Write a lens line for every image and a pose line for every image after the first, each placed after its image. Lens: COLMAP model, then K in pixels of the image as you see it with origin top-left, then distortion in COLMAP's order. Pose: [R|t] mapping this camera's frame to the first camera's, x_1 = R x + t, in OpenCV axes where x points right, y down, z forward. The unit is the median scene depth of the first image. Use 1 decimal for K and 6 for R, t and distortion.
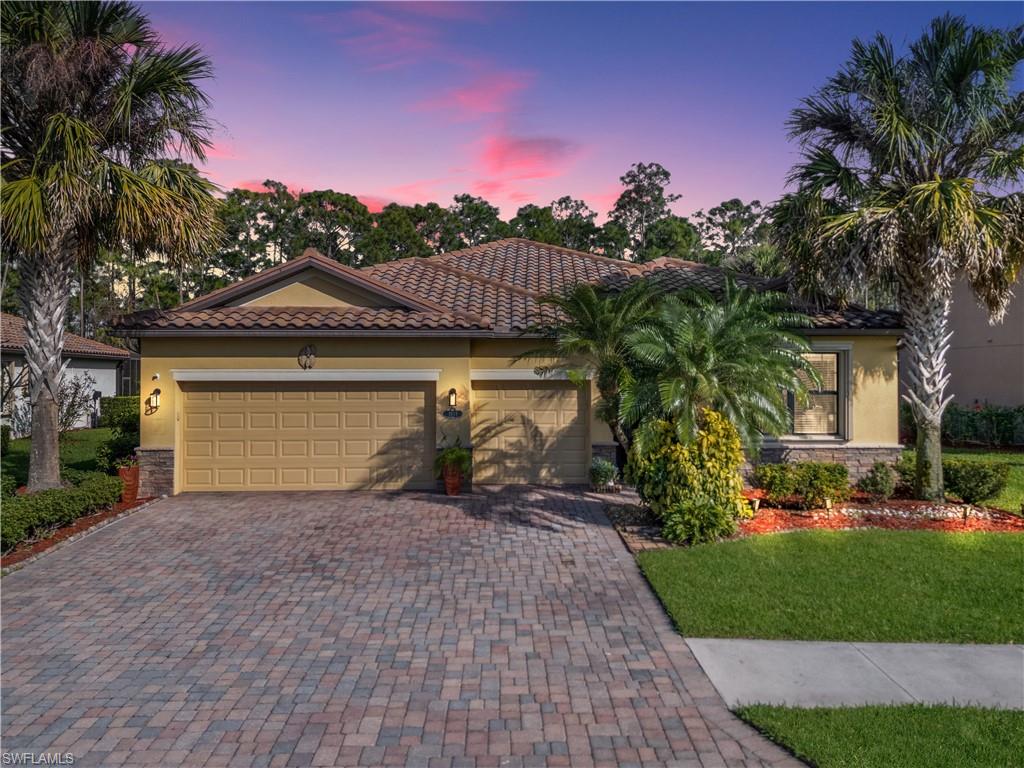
lens RADIAL K [[718.6, 0, 512.0], [0, 718.6, 384.0], [0, 0, 1]] dist [0.005880, 0.001257]
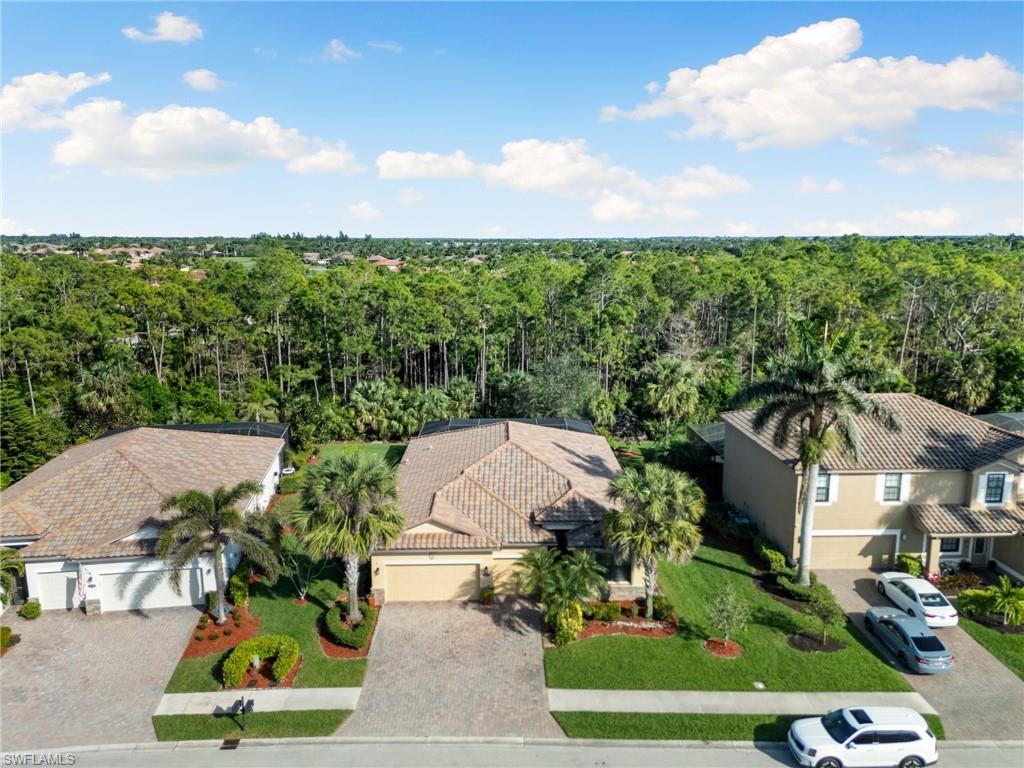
lens RADIAL K [[718.6, 0, 512.0], [0, 718.6, 384.0], [0, 0, 1]] dist [0.005880, 0.001257]
pose [[0.999997, -0.001900, 0.001777, 0.011706], [0.001517, 0.980814, 0.194939, -1.469751], [-0.002114, -0.194936, 0.980814, -1.857964]]
